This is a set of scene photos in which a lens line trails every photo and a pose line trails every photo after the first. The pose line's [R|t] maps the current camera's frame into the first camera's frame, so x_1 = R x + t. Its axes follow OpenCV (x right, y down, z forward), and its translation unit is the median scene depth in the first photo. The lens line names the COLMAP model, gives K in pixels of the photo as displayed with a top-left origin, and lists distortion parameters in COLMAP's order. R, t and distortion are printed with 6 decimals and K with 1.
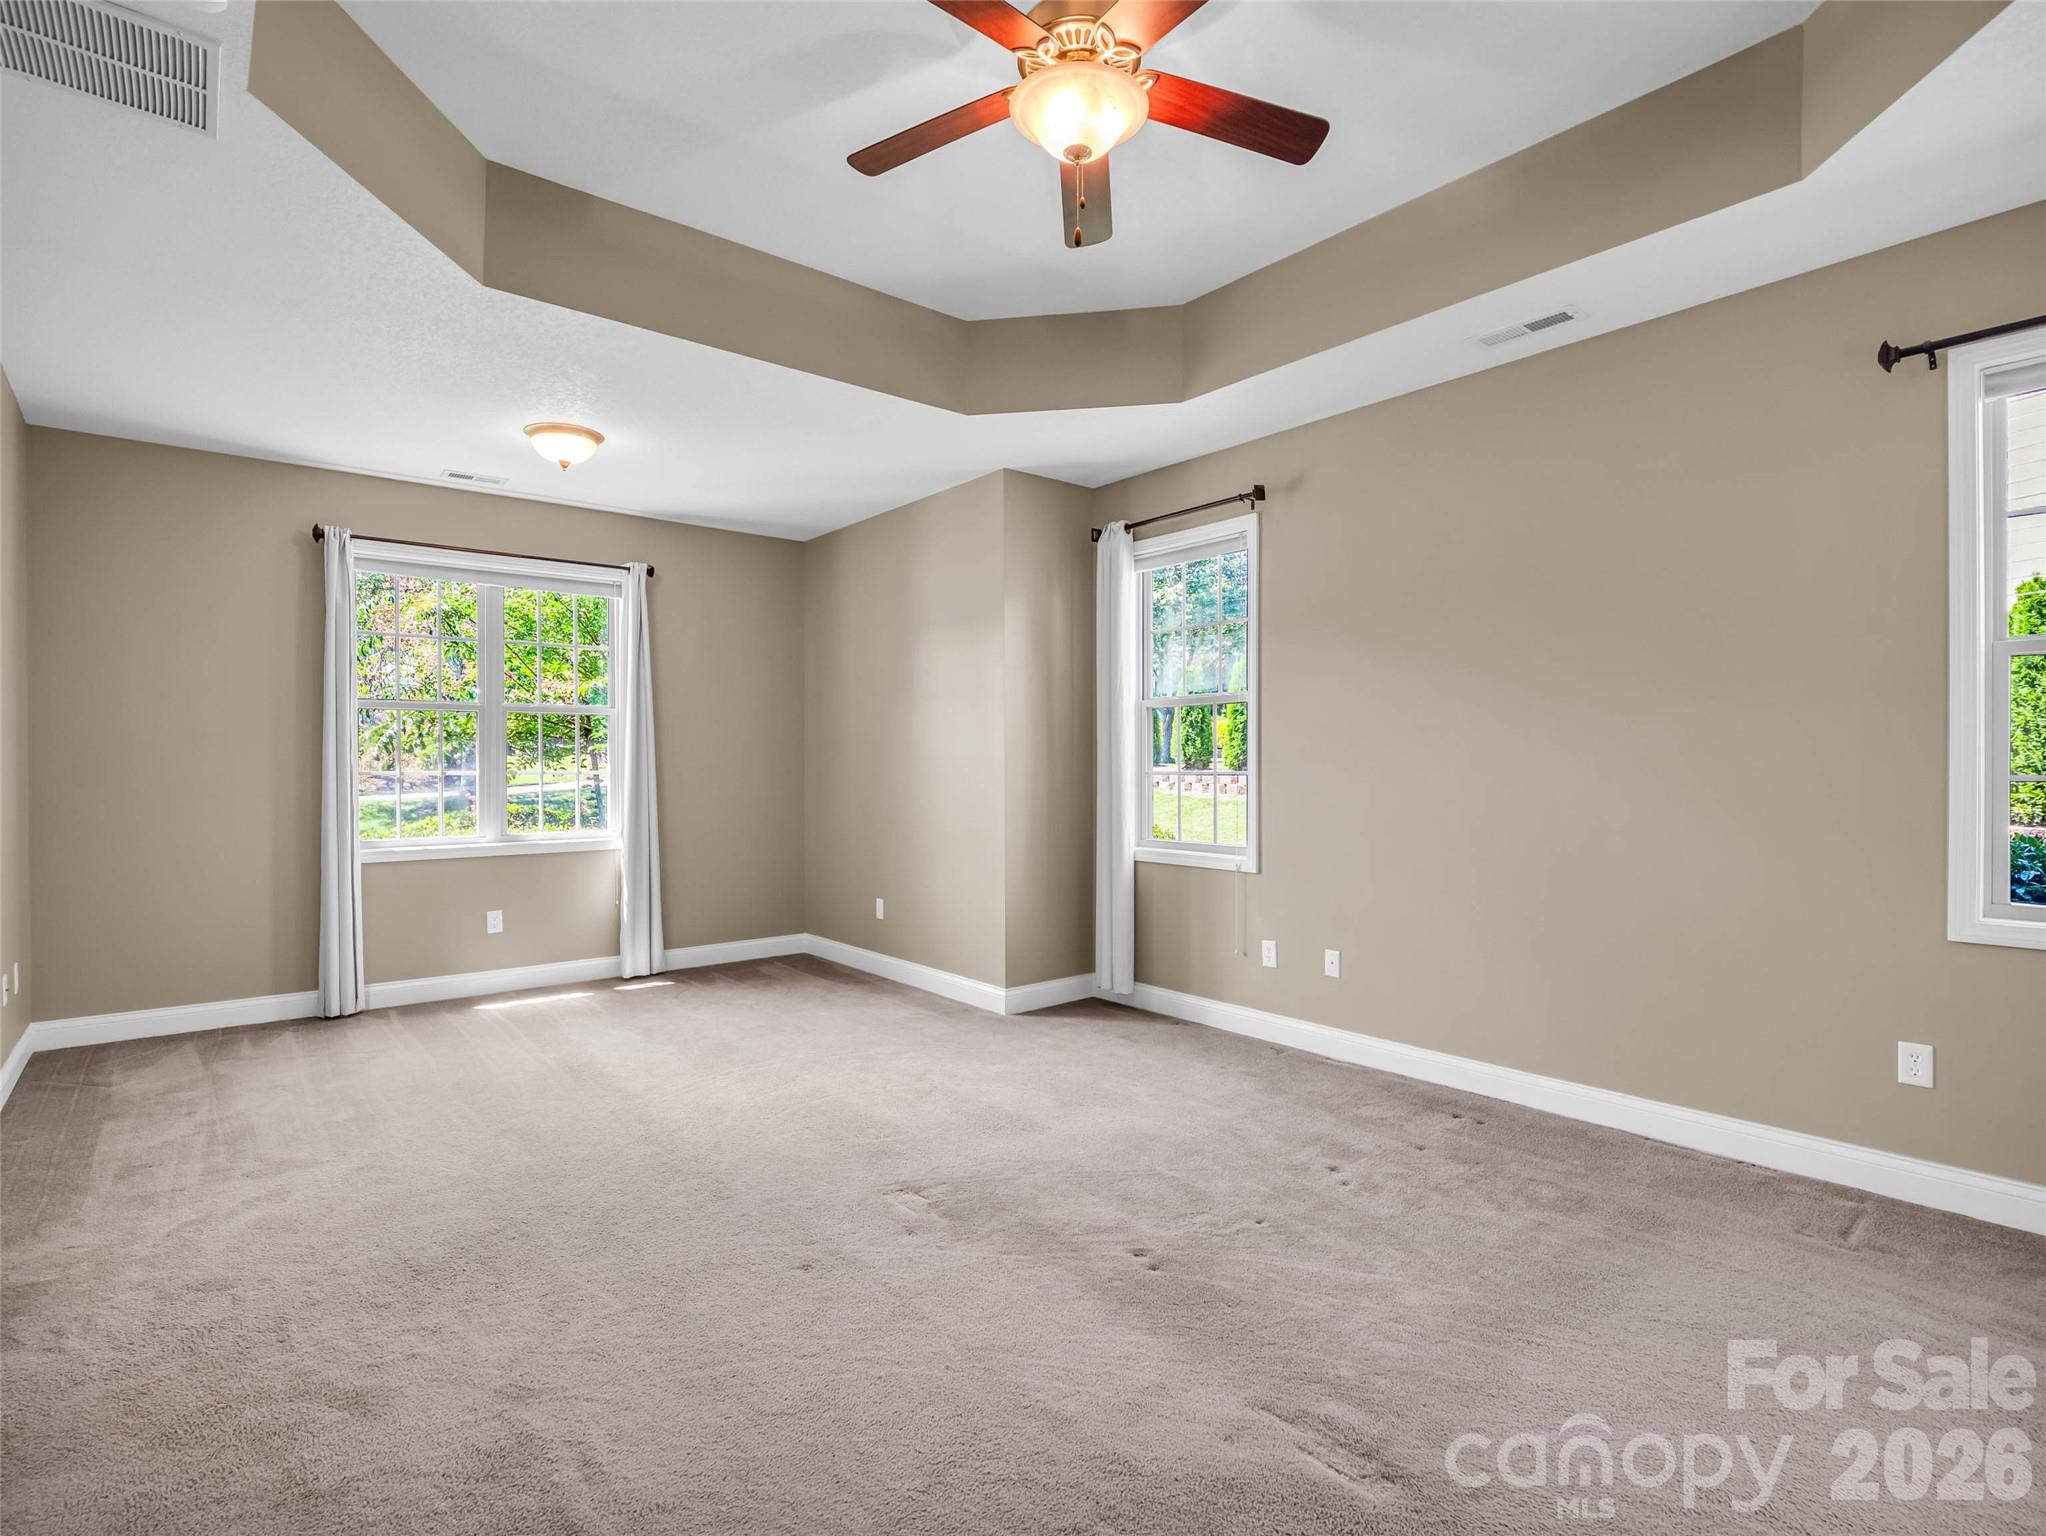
lens RADIAL K [[1014.3, 0, 1014.7], [0, 1014.3, 767.6], [0, 0, 1]] dist [-0.005761, -0.007854]
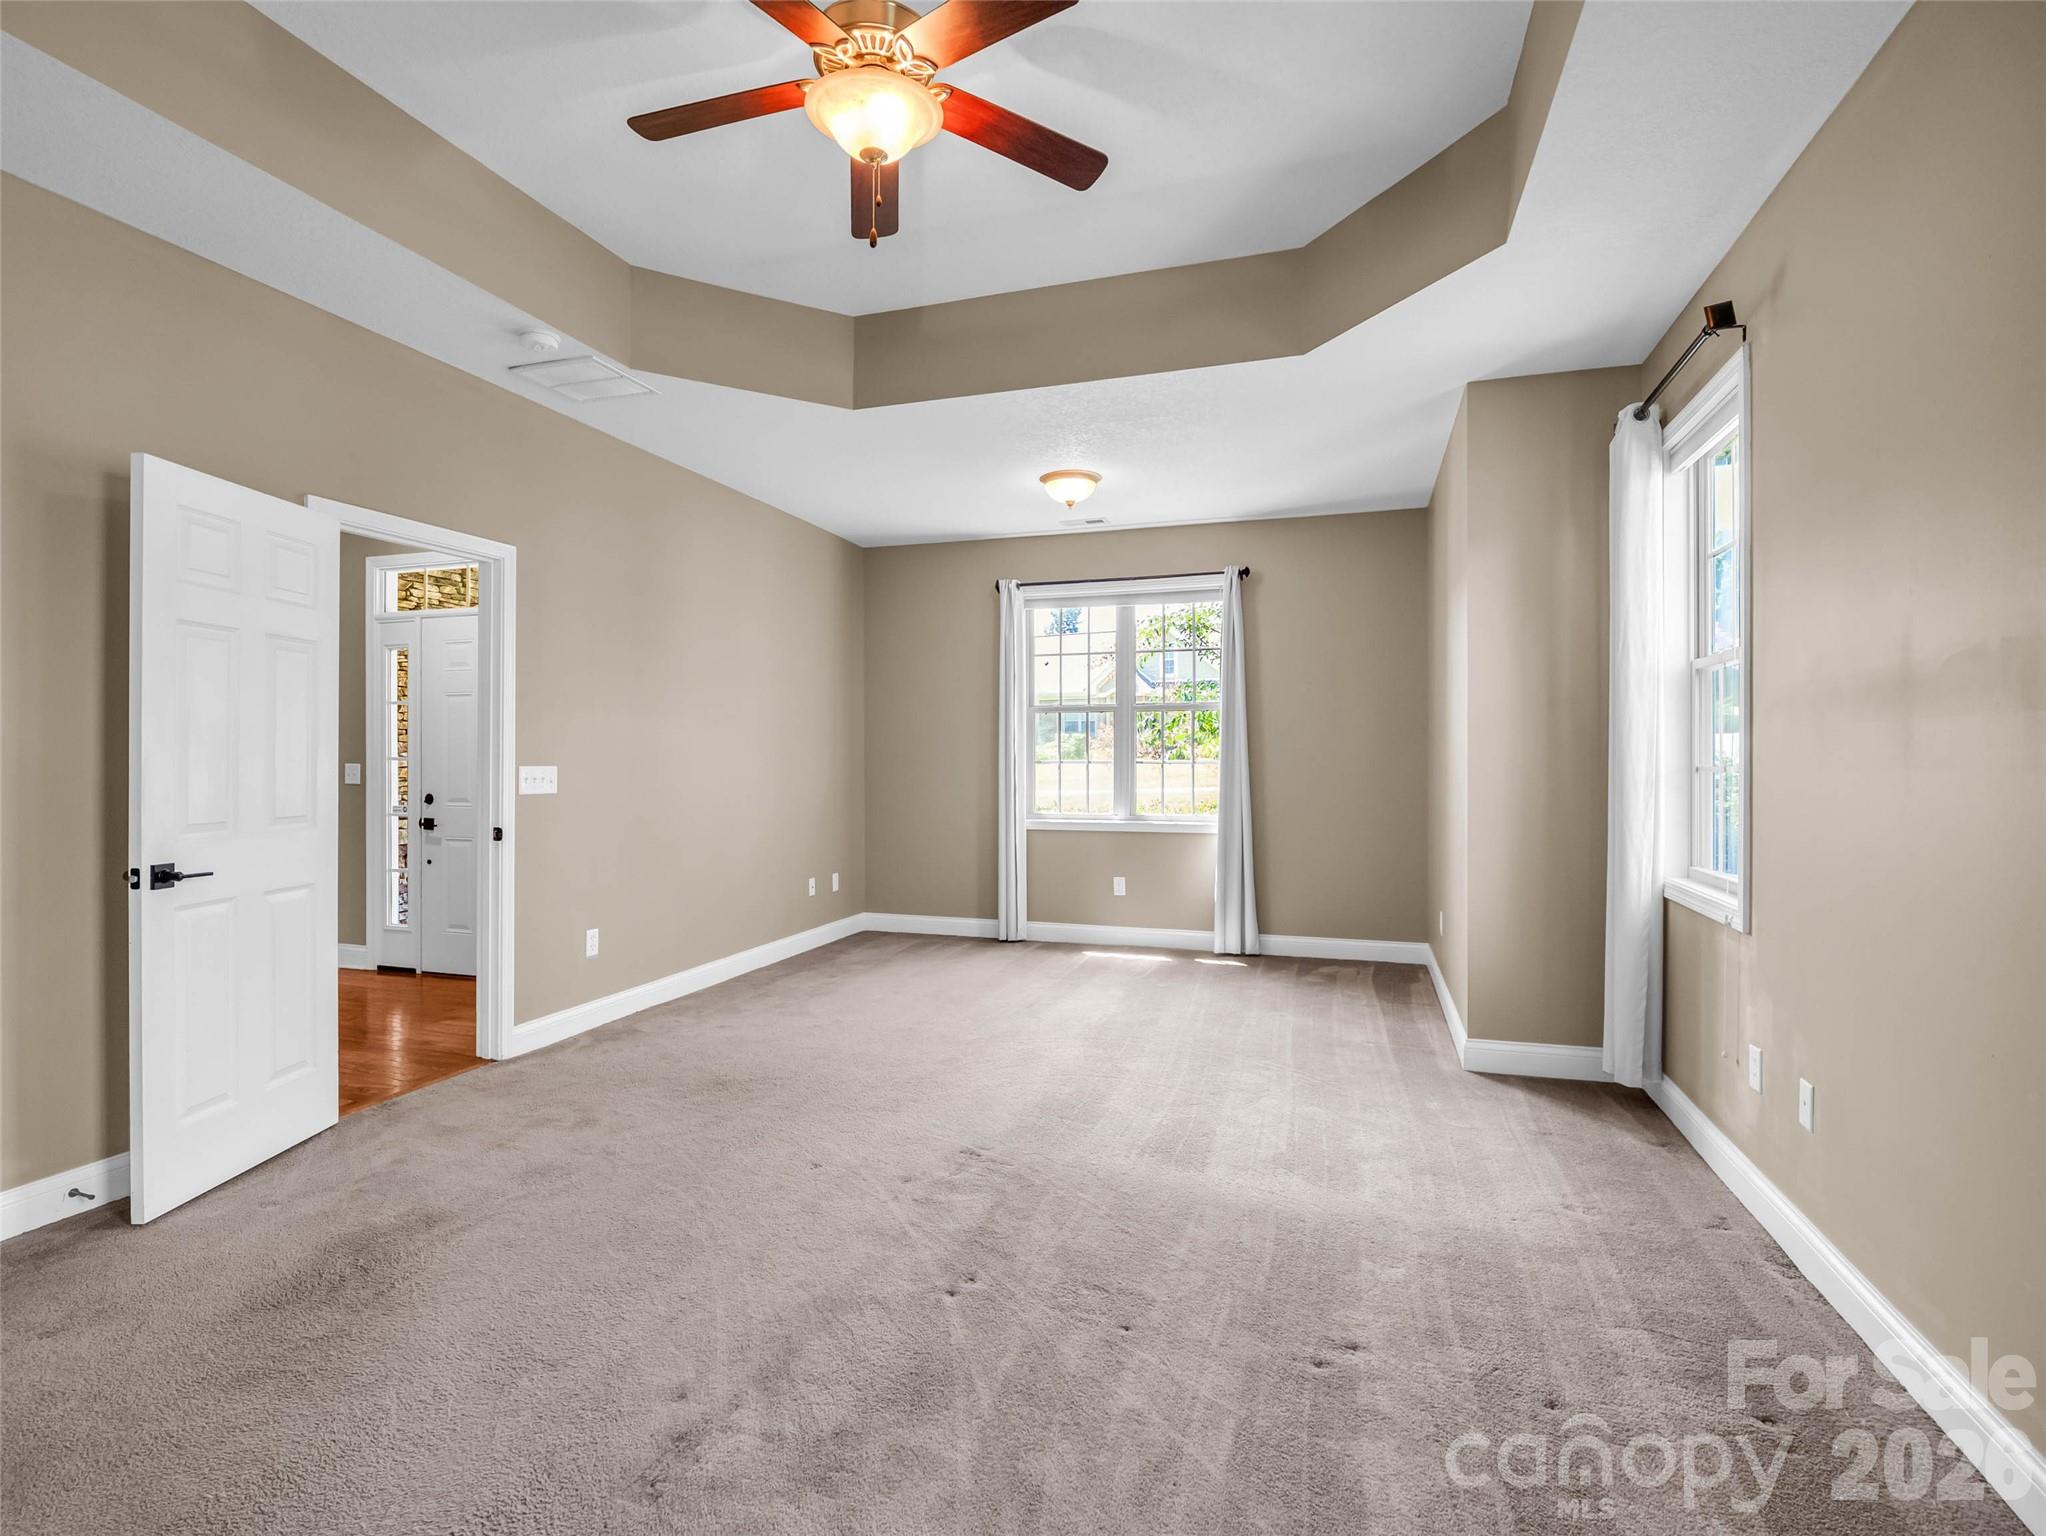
lens RADIAL K [[1014.3, 0, 1004.2], [0, 1014.3, 760.4], [0, 0, 1]] dist [-0.005761, -0.007854]
pose [[0.526719, 0.004472, -0.850028, 0.494899], [-0.003457, 0.999989, 0.003118, -0.000671], [0.850032, 0.001296, 0.526729, 0.283977]]
